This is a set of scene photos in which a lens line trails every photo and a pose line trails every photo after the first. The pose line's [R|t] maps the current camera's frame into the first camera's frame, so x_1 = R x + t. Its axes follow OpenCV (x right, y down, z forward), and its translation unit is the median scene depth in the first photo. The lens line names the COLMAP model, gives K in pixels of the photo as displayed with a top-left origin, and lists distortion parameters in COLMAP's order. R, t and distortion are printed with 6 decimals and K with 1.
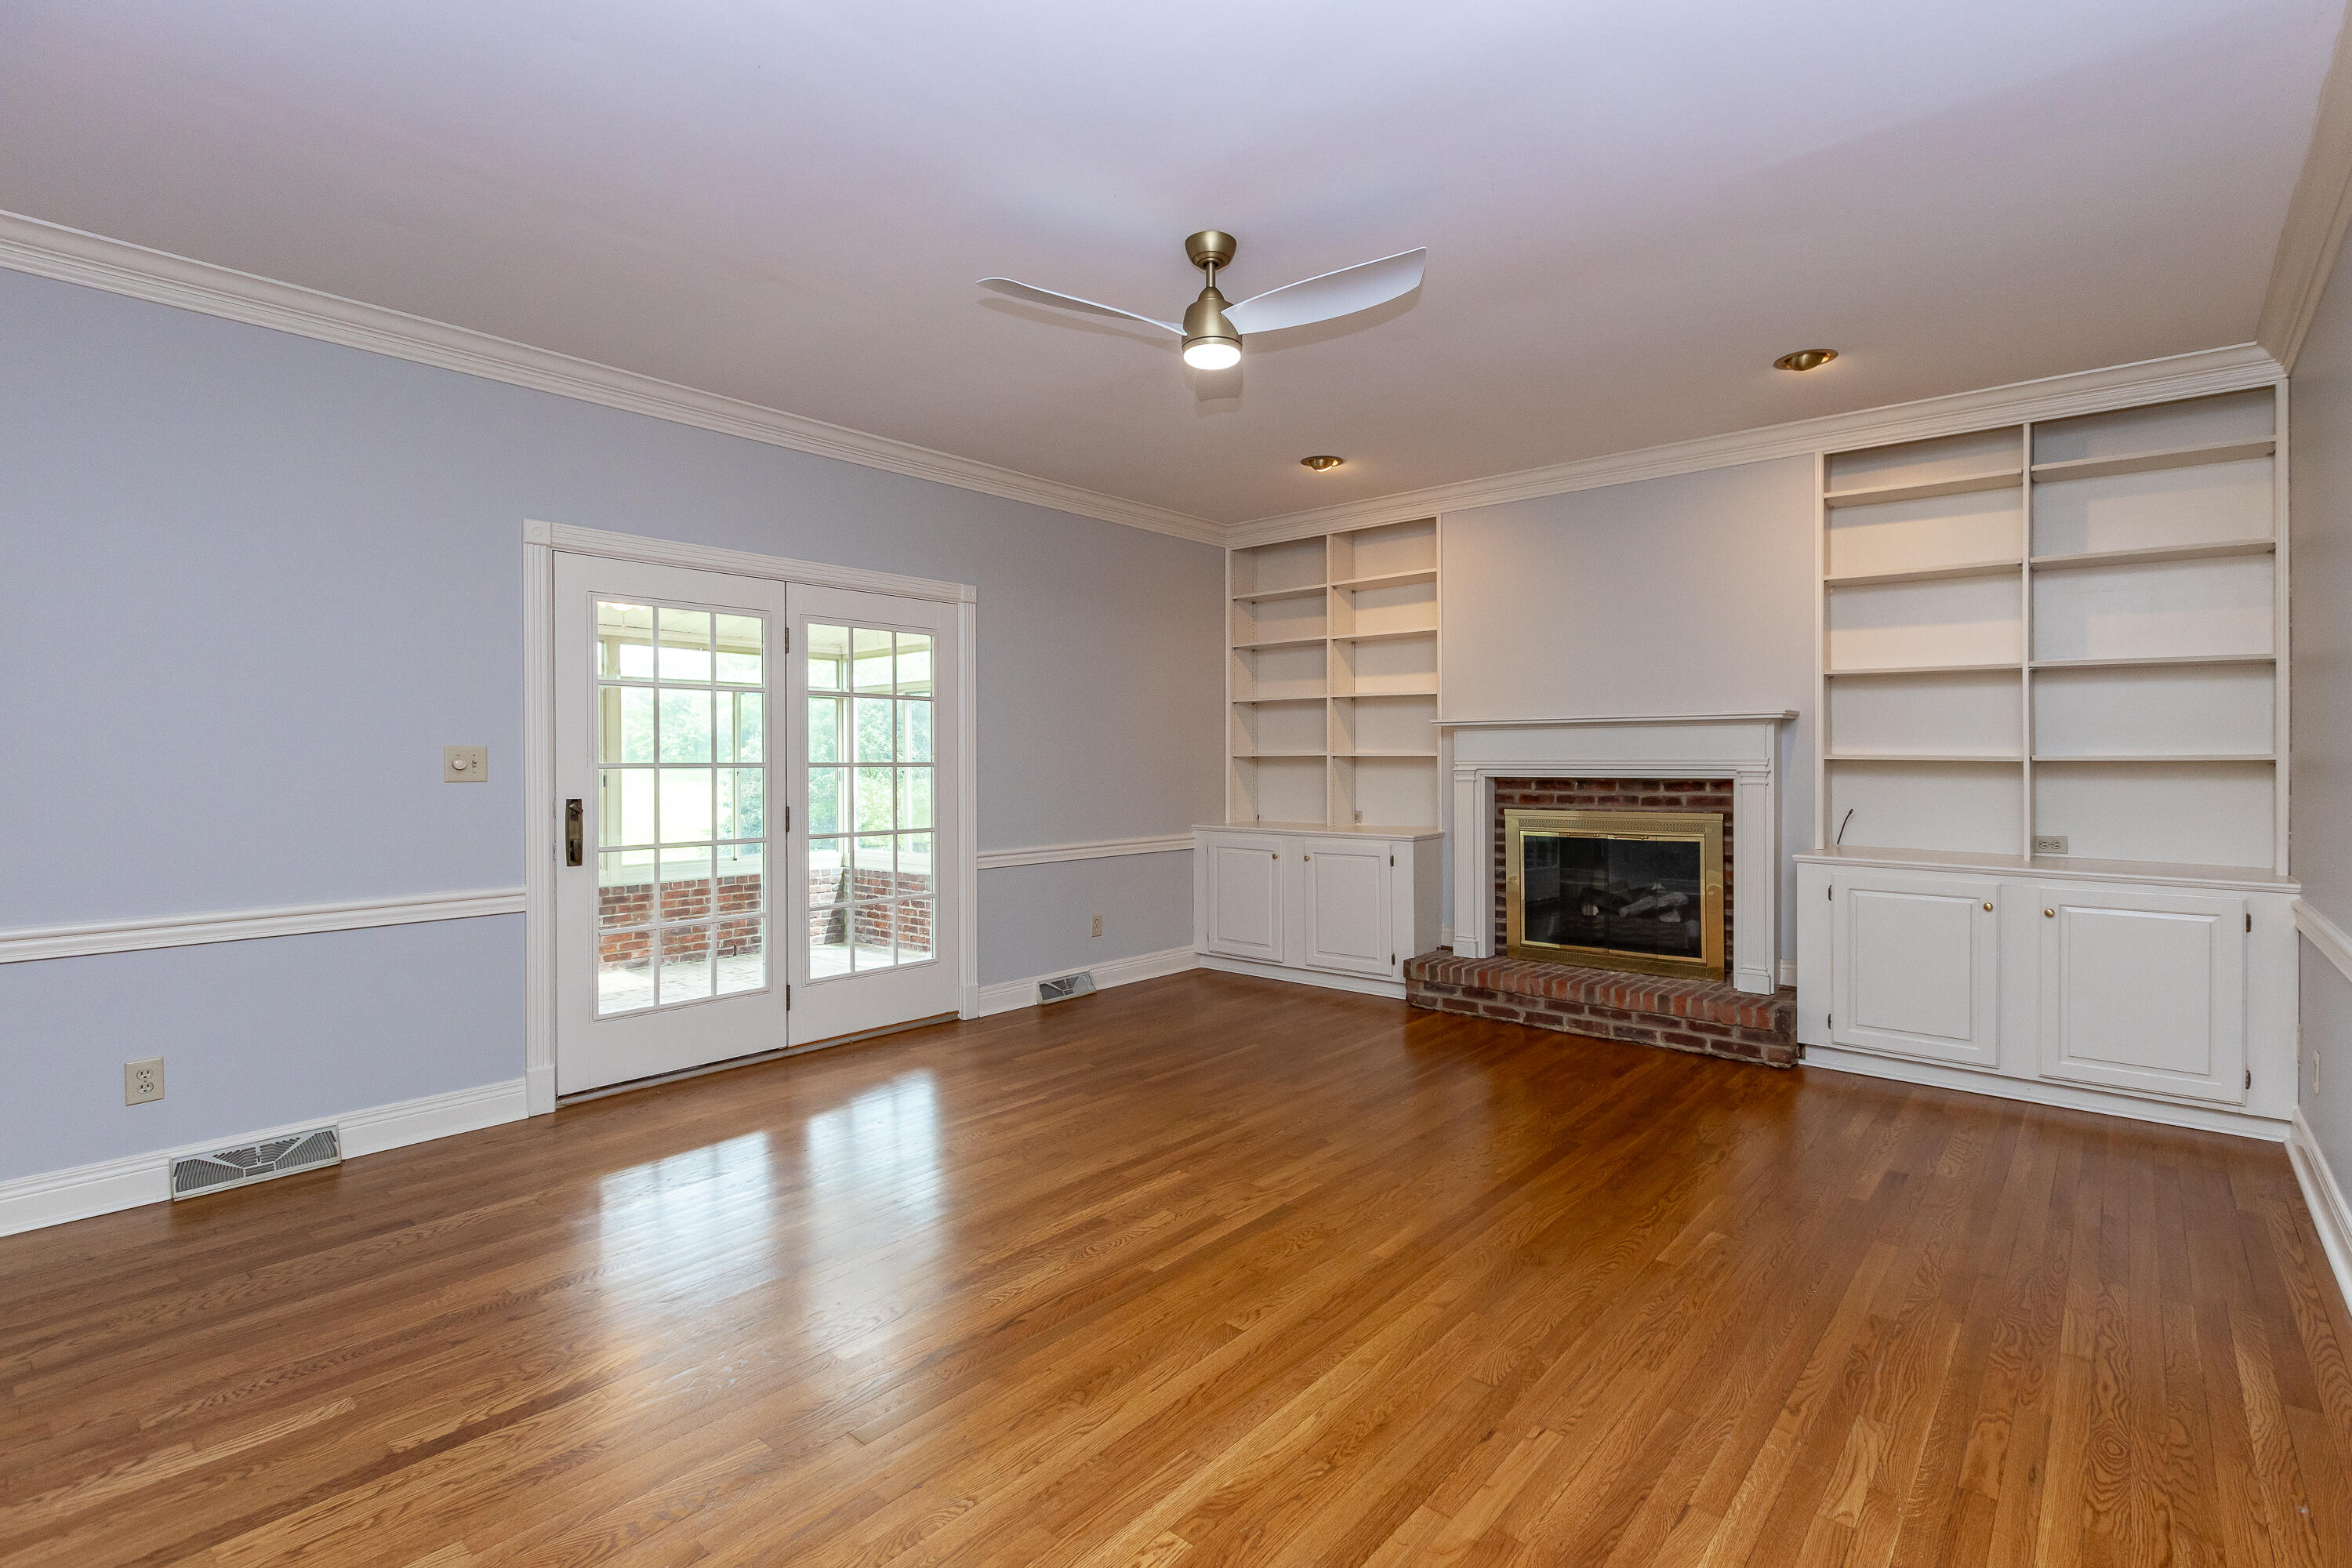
lens RADIAL K [[1077.1, 0, 1171.0], [0, 1077.1, 771.9], [0, 0, 1]] dist [-0.000920, -0.000168]
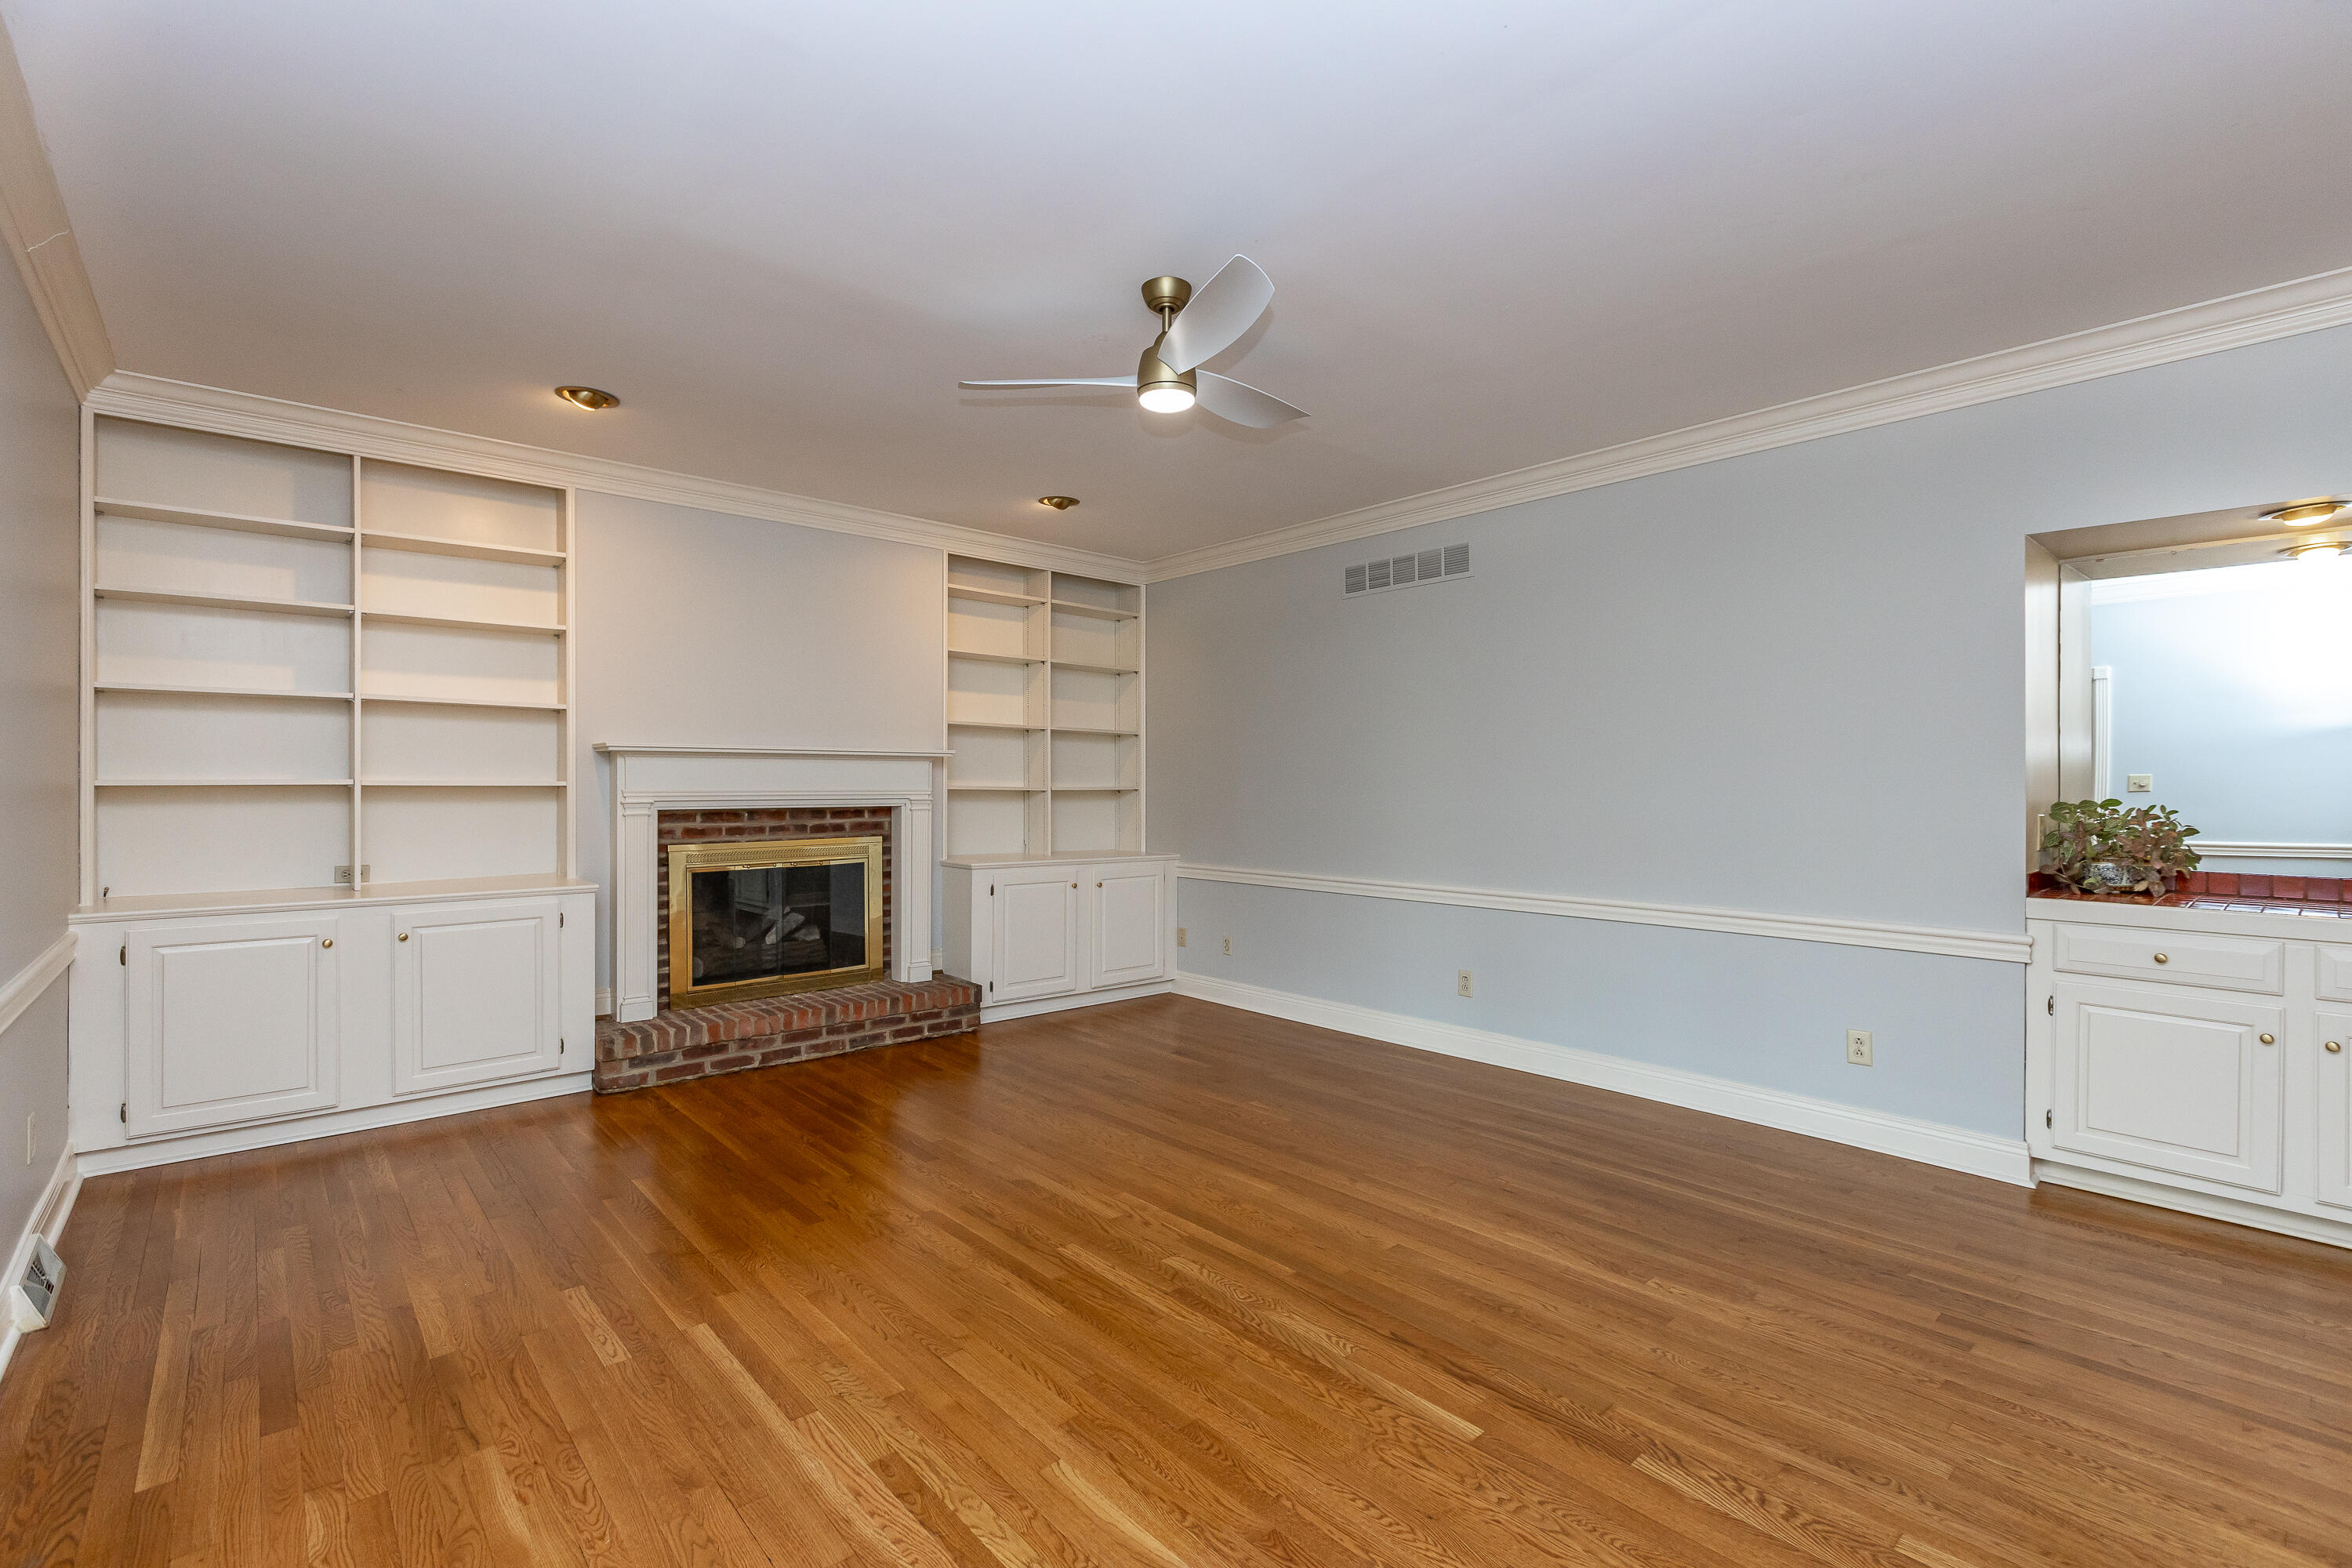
lens RADIAL K [[1058.6, 0, 1180.8], [0, 1058.6, 790.7], [0, 0, 1]] dist [-0.012189, 0.000082]
pose [[0.118844, -0.000448, 0.992913, -0.575990], [0.011987, 0.999928, -0.000983, -0.005463], [-0.992841, 0.012019, 0.118841, 0.534478]]
